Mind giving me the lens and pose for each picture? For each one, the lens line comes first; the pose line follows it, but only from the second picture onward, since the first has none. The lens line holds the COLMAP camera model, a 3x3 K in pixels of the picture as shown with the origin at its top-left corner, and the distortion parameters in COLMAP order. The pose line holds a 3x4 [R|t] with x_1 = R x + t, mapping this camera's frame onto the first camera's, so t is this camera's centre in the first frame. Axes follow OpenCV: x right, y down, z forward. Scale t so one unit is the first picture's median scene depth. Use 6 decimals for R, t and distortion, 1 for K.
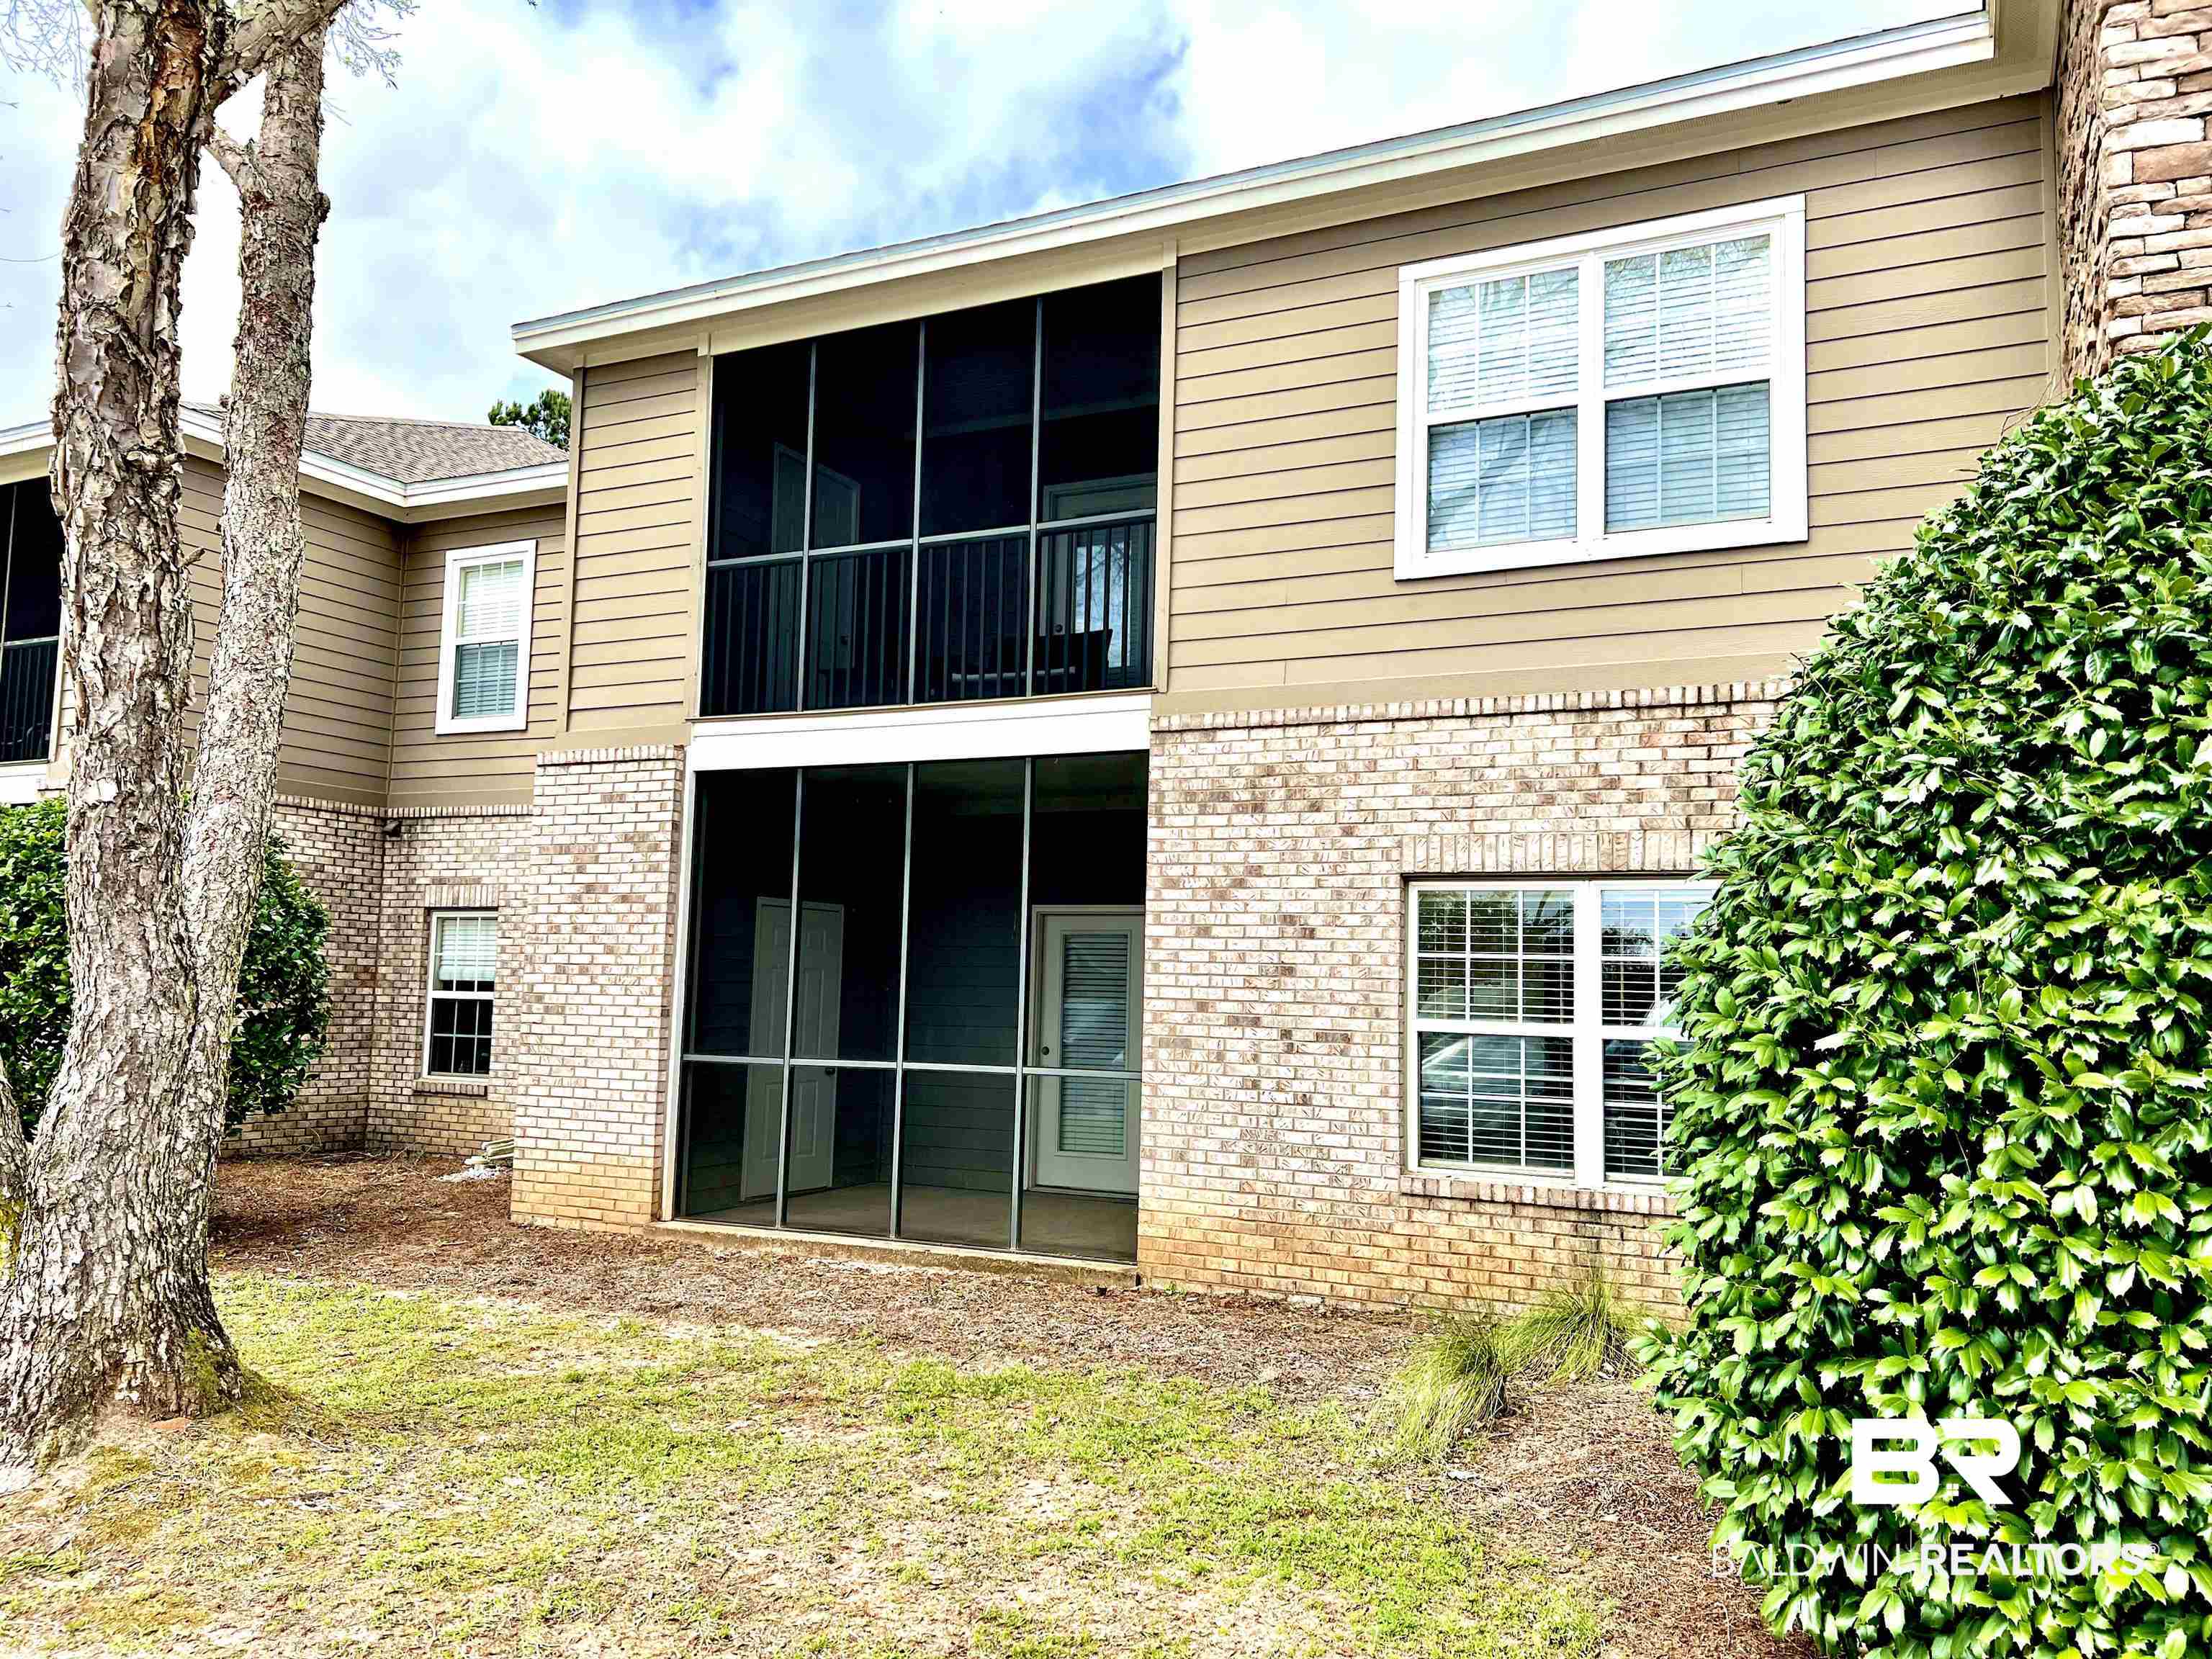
lens RADIAL K [[1685.5, 0, 1101.4], [0, 1685.5, 848.0], [0, 0, 1]] dist [0.068234, -0.082611]
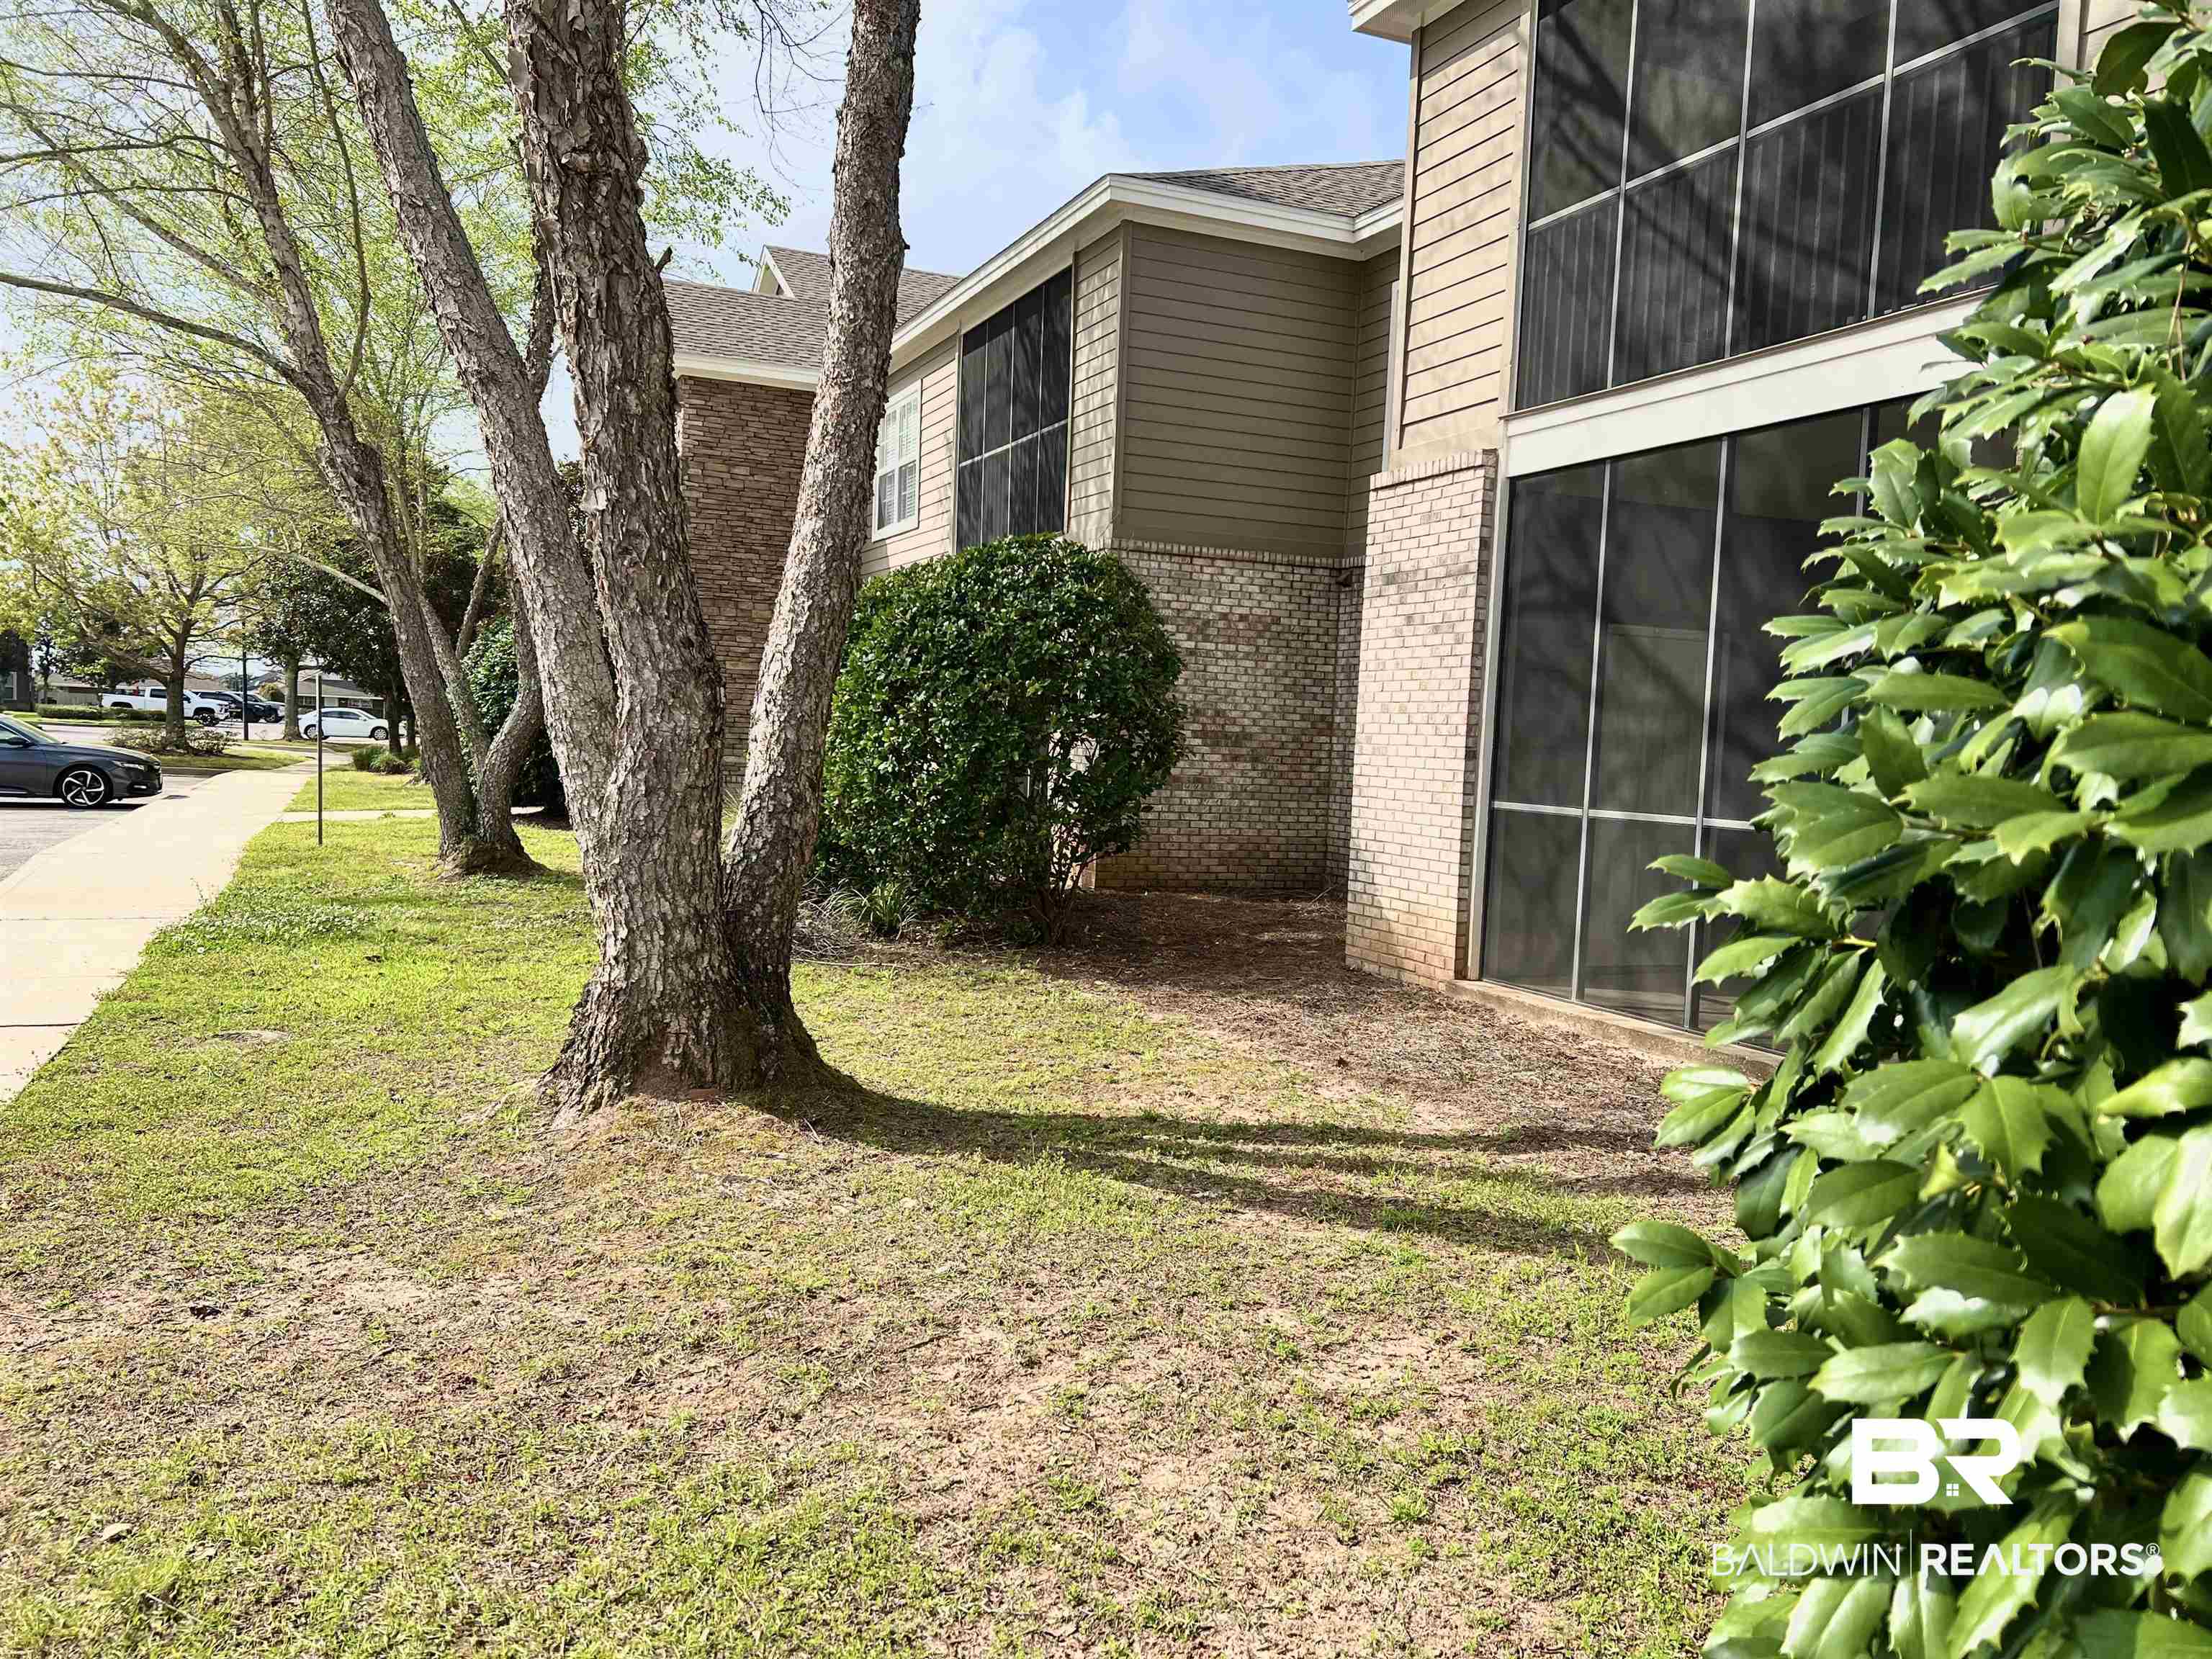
lens RADIAL K [[1656.3, 0, 1101.0], [0, 1656.3, 858.5], [0, 0, 1]] dist [0.068992, -0.135019]
pose [[0.763664, 0.053245, -0.643415, 0.269992], [0.036165, 0.991501, 0.124975, 0.056633], [0.644600, -0.118708, 0.755248, 0.323861]]
